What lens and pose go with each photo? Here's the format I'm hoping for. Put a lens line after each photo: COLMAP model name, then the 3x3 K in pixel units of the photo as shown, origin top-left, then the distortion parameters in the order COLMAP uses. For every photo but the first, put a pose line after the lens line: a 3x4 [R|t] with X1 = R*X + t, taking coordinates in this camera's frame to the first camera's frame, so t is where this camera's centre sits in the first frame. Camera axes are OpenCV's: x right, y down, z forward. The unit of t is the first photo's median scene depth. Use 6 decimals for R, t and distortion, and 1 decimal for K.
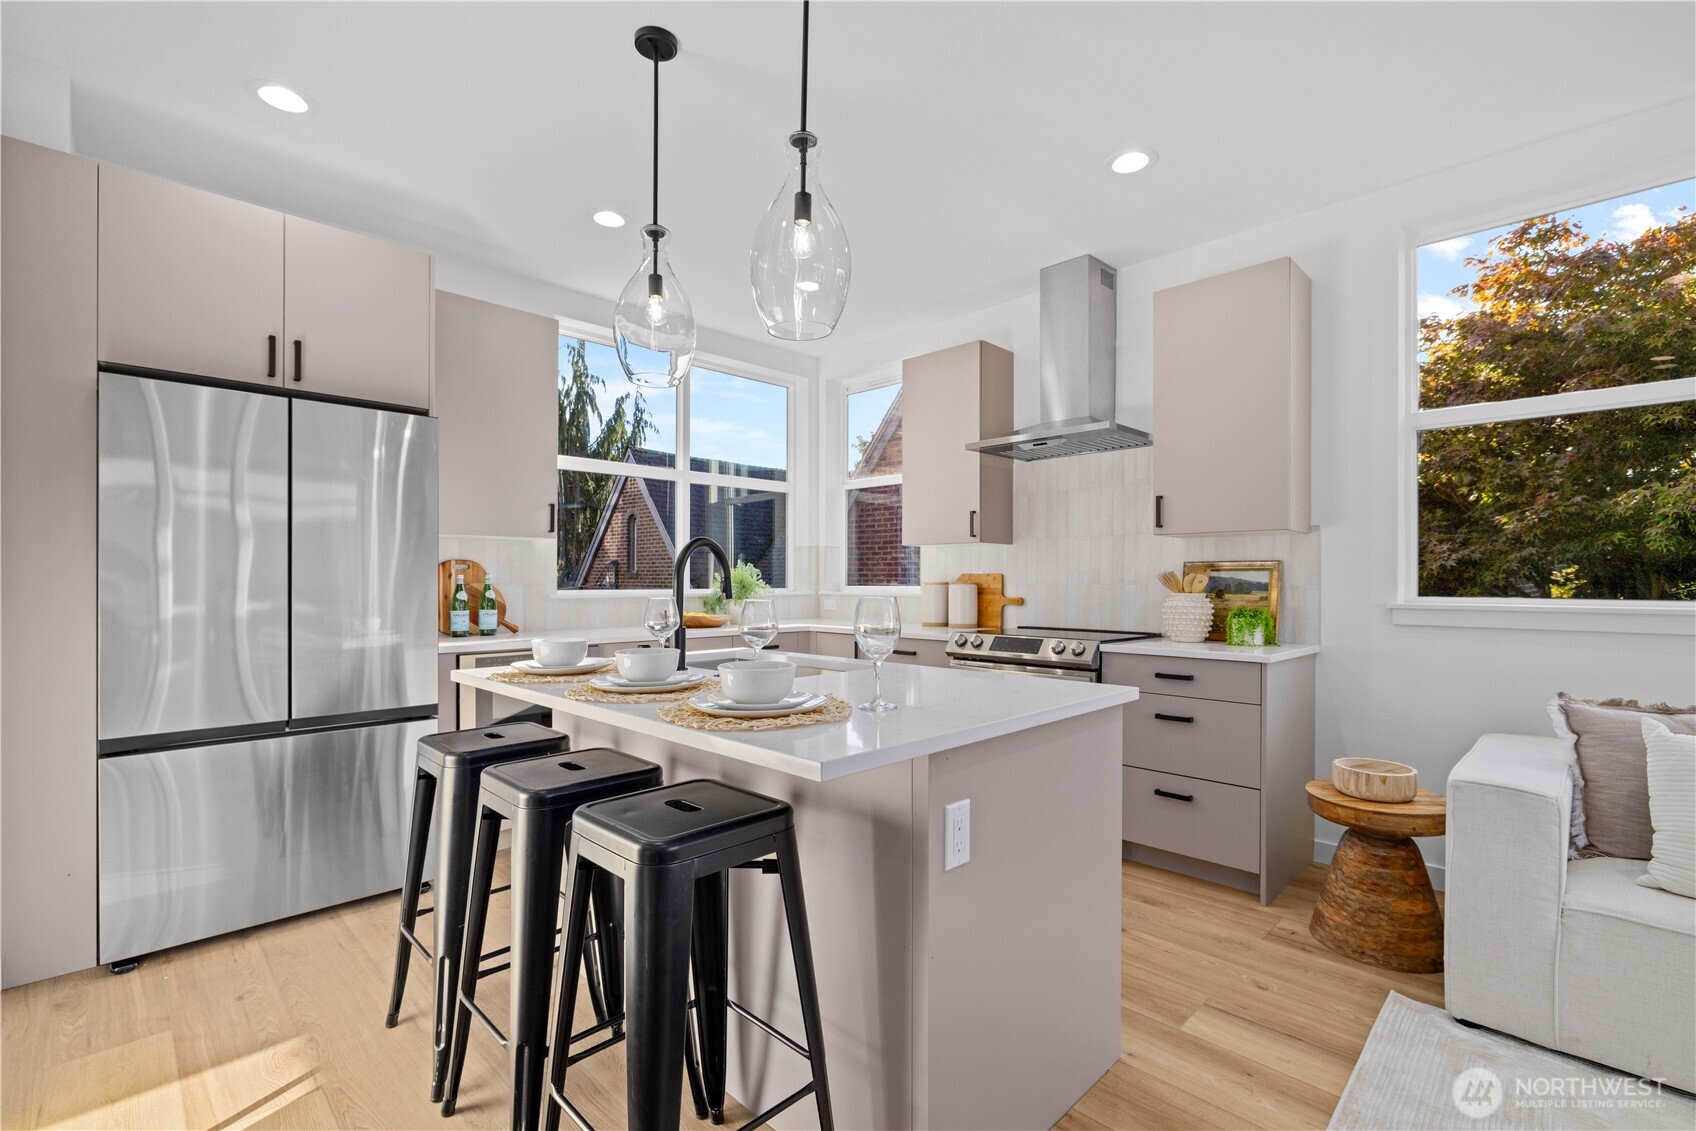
lens RADIAL K [[755.2, 0, 843.6], [0, 755.2, 578.8], [0, 0, 1]] dist [-0.002721, 0.000110]
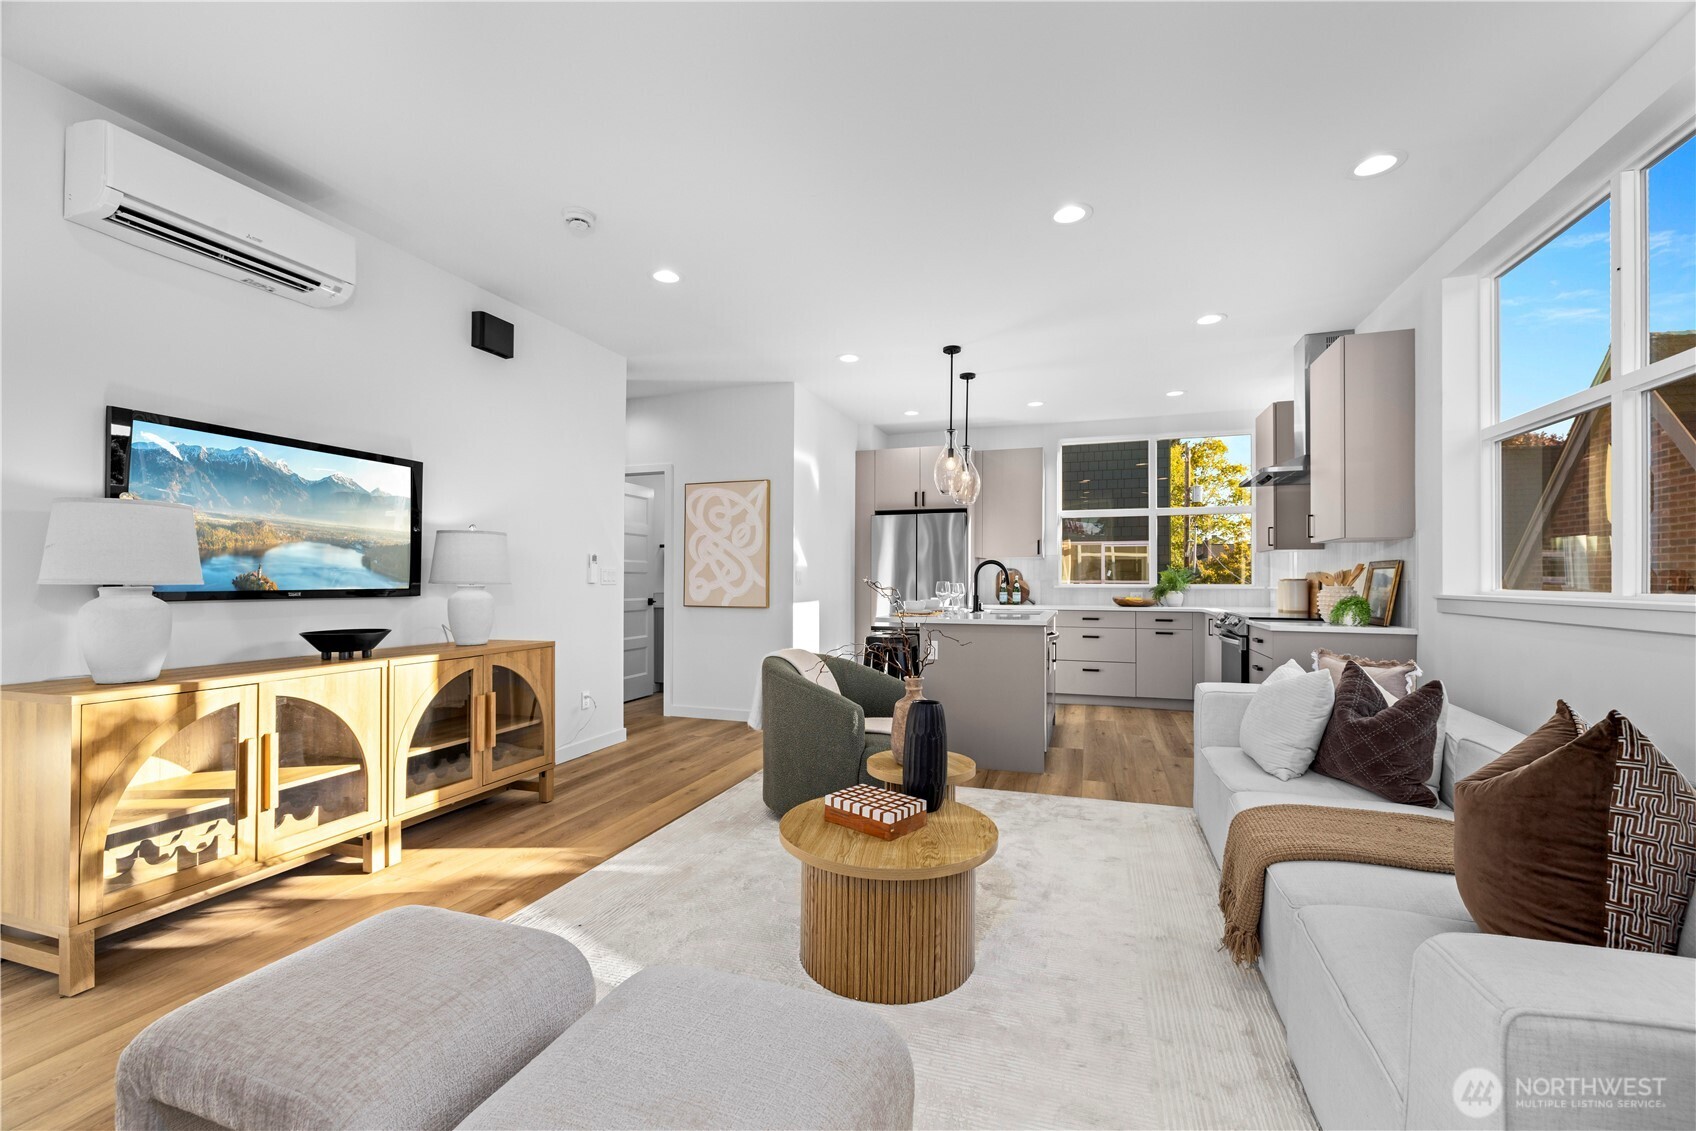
lens RADIAL K [[709.6, 0, 849.8], [0, 709.6, 570.9], [0, 0, 1]] dist [0.002817, 0.000053]
pose [[0.443424, -0.011600, -0.896237, 1.103725], [0.000564, 0.999920, -0.012663, 0.006319], [0.896312, 0.005110, 0.443394, -0.293544]]
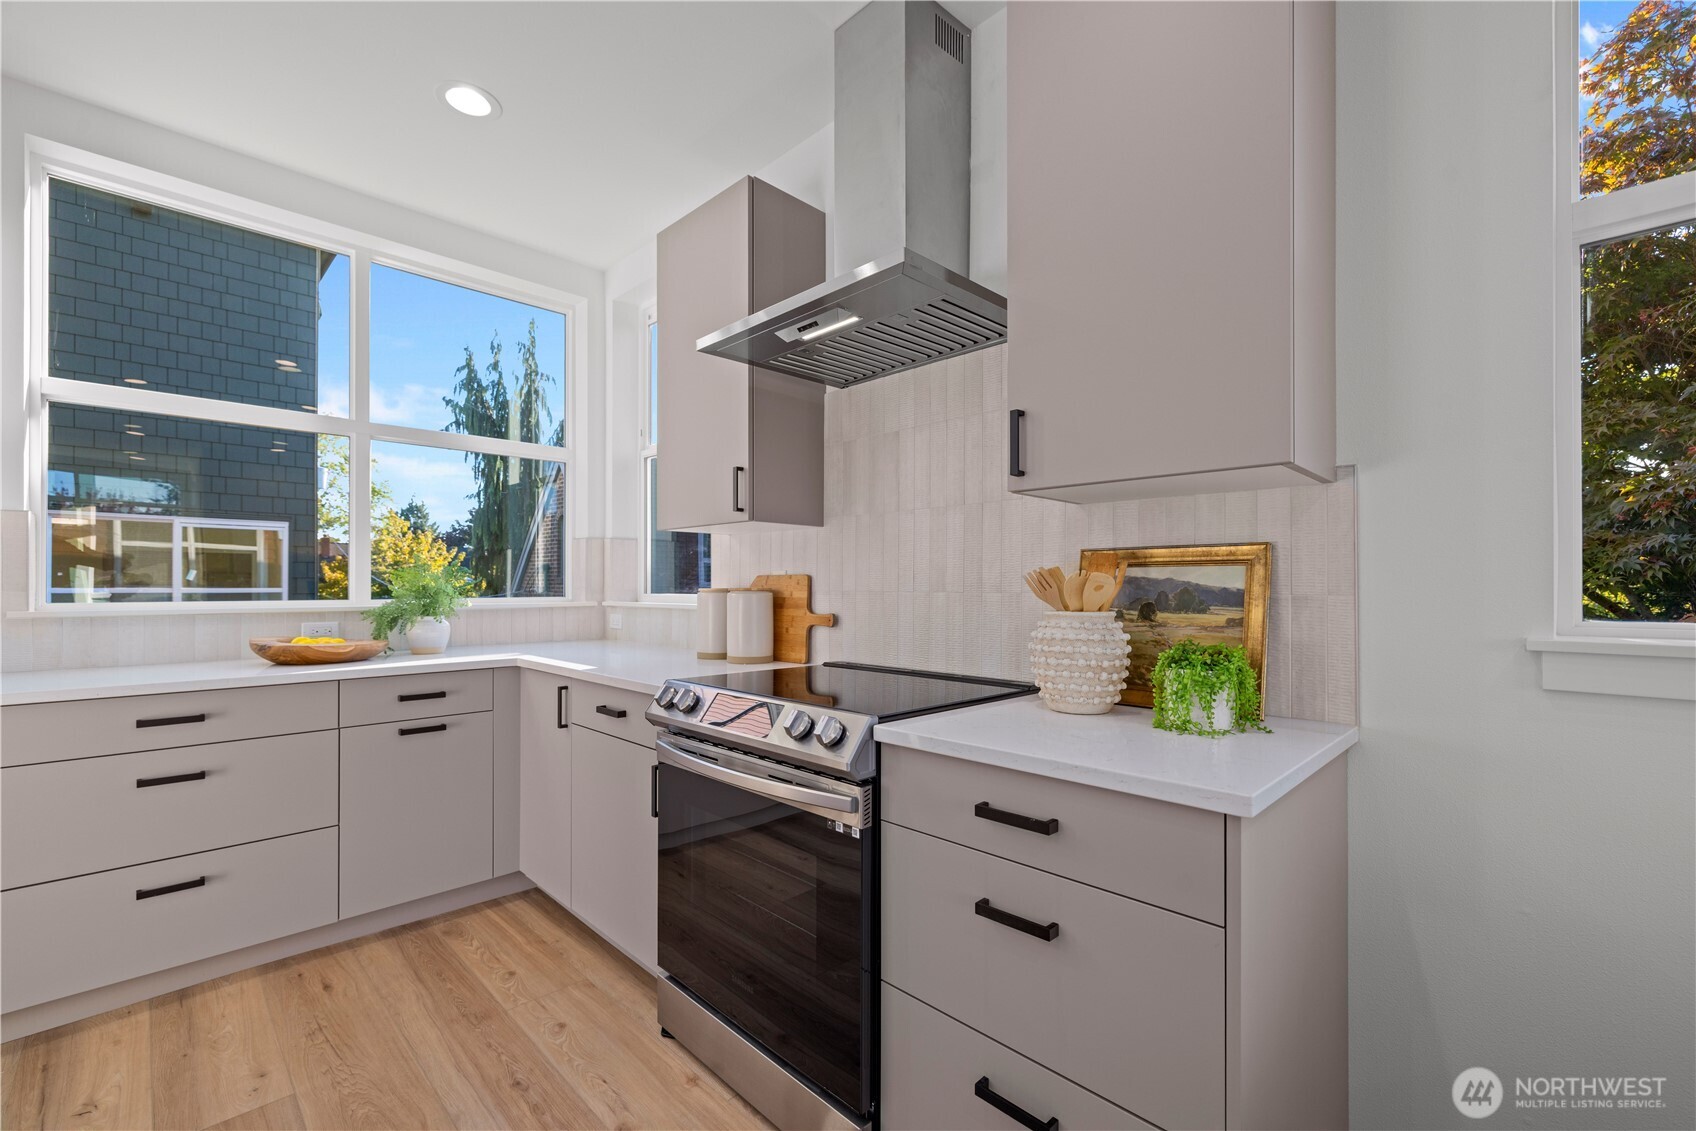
lens RADIAL K [[709.6, 0, 847.0], [0, 709.6, 579.6], [0, 0, 1]] dist [0.002817, 0.000053]
pose [[0.999999, -0.001625, -0.000102, 0.283681], [0.001624, 0.999975, -0.006918, 0.001422], [0.000114, 0.006917, 0.999976, 0.501136]]
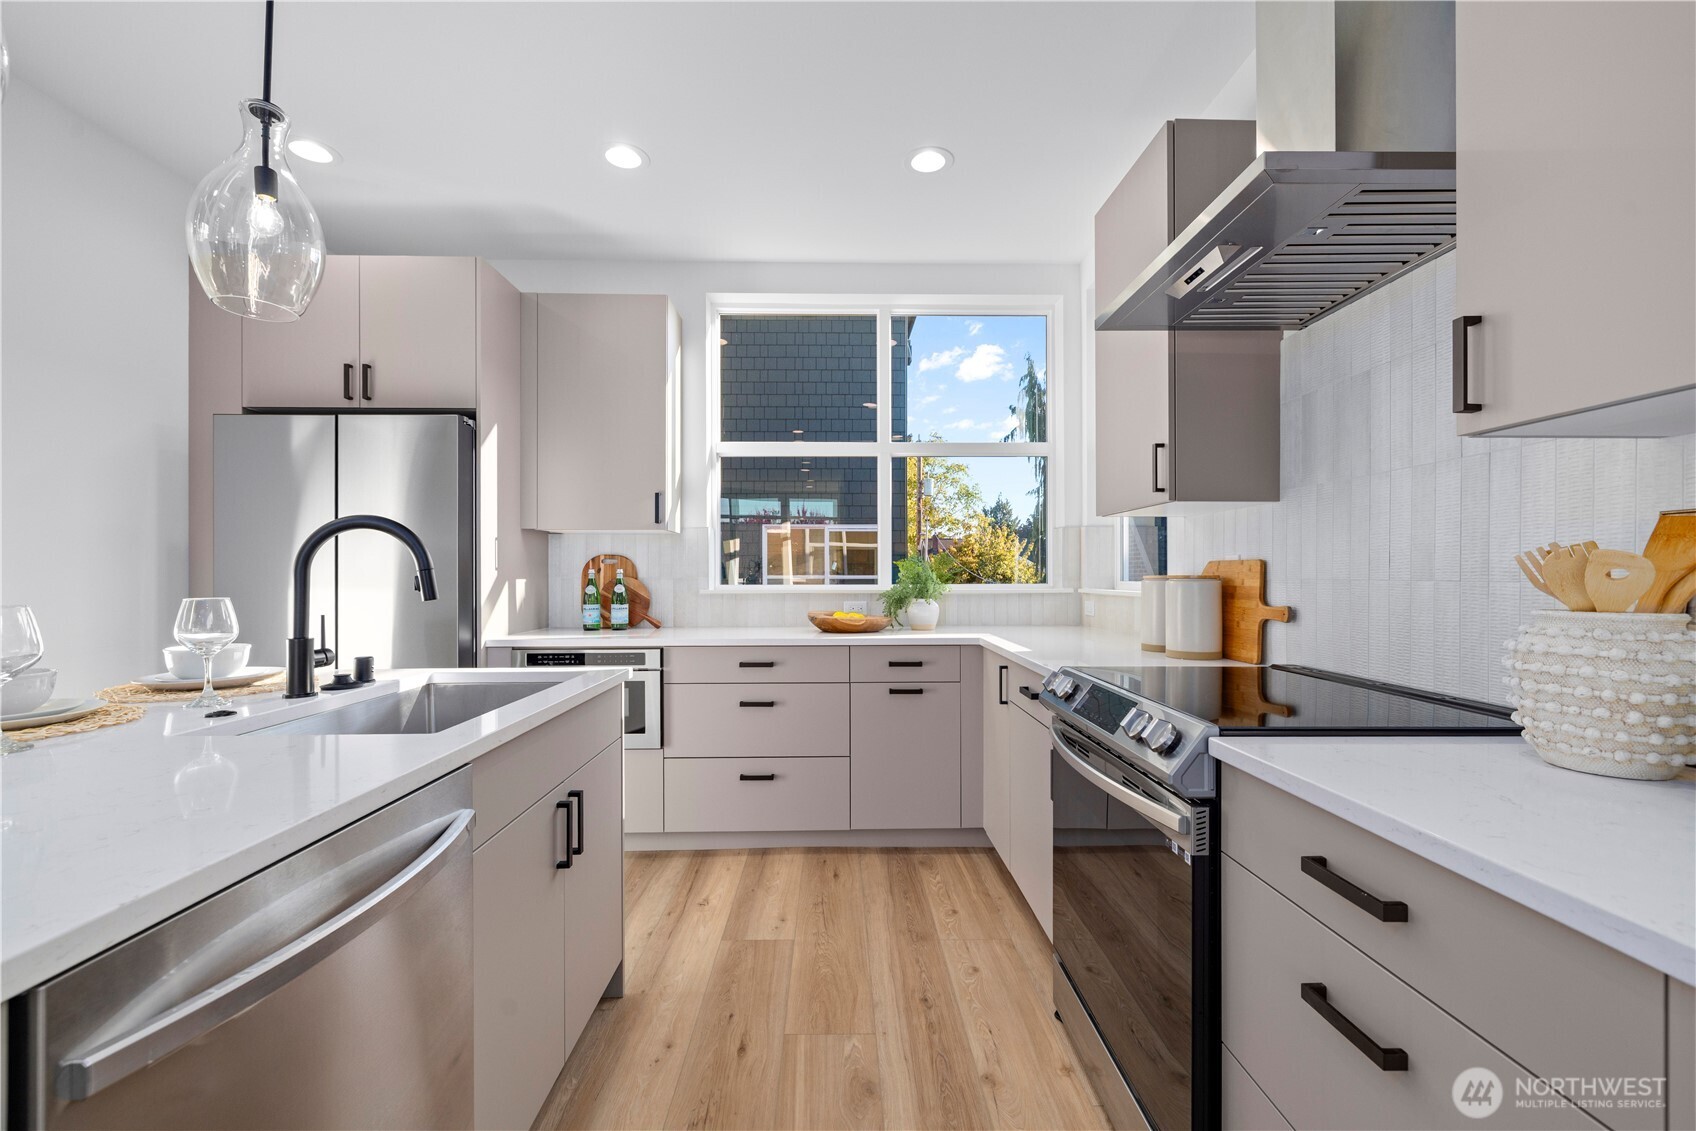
lens RADIAL K [[709.6, 0, 853.3], [0, 709.6, 570.4], [0, 0, 1]] dist [0.002817, 0.000053]
pose [[0.727210, -0.006628, -0.686383, 0.400107], [0.004524, 0.999978, -0.004864, 0.002145], [0.686400, 0.000432, 0.727224, 0.536134]]
